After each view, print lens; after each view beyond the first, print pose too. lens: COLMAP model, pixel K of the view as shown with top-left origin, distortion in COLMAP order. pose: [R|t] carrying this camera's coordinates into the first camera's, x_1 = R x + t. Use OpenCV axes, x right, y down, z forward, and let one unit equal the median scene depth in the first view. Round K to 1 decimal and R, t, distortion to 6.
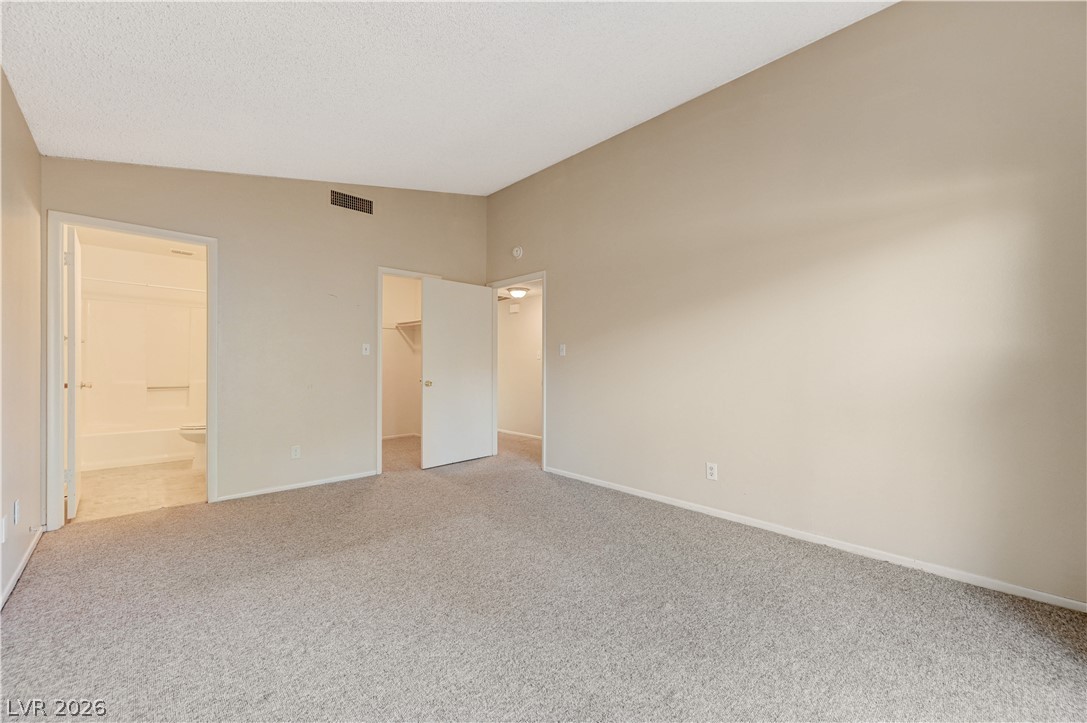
lens RADIAL K [[427.0, 0, 549.3], [0, 427.0, 364.1], [0, 0, 1]] dist [0.001833, -0.000089]
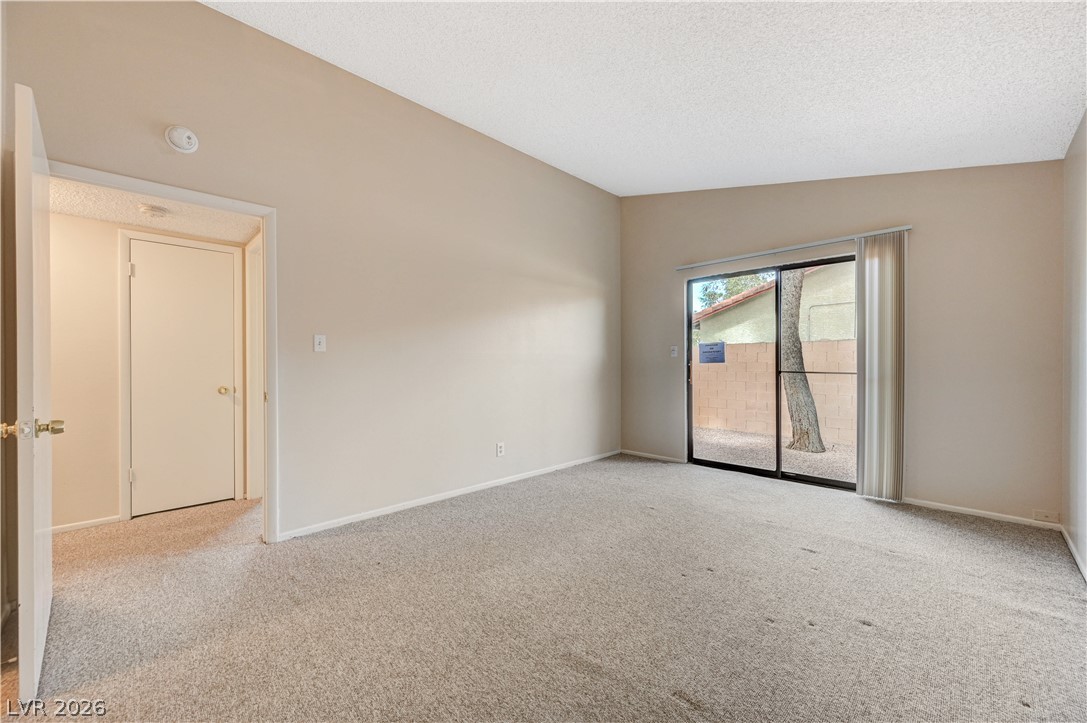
lens RADIAL K [[423.3, 0, 550.8], [0, 423.3, 363.0], [0, 0, 1]] dist [0.001344, 0.000082]
pose [[-0.010004, -0.004175, 0.999941, -0.860832], [0.003096, 0.999986, 0.004206, -0.005399], [-0.999945, 0.003138, -0.009991, 0.871506]]
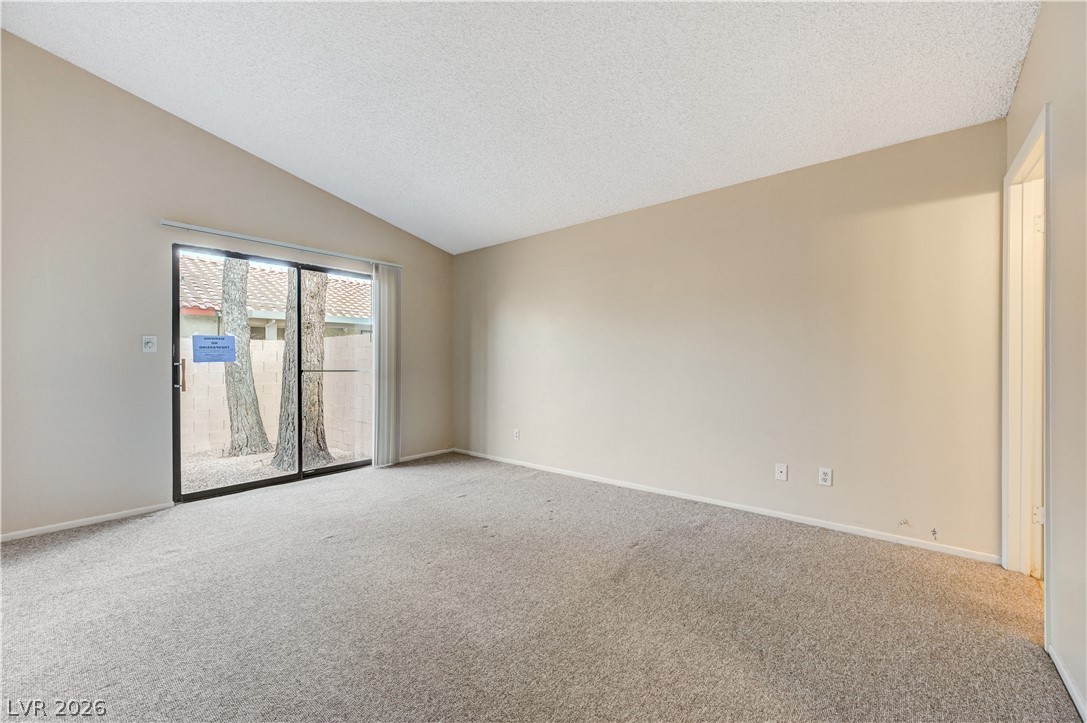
lens RADIAL K [[430.9, 0, 543.7], [0, 430.9, 361.3], [0, 0, 1]] dist [-0.001798, 0.000053]
pose [[-0.995120, -0.004623, -0.098564, -0.176885], [-0.004369, 0.999987, -0.002785, -0.000028], [0.098575, -0.002341, -0.995127, 1.518961]]
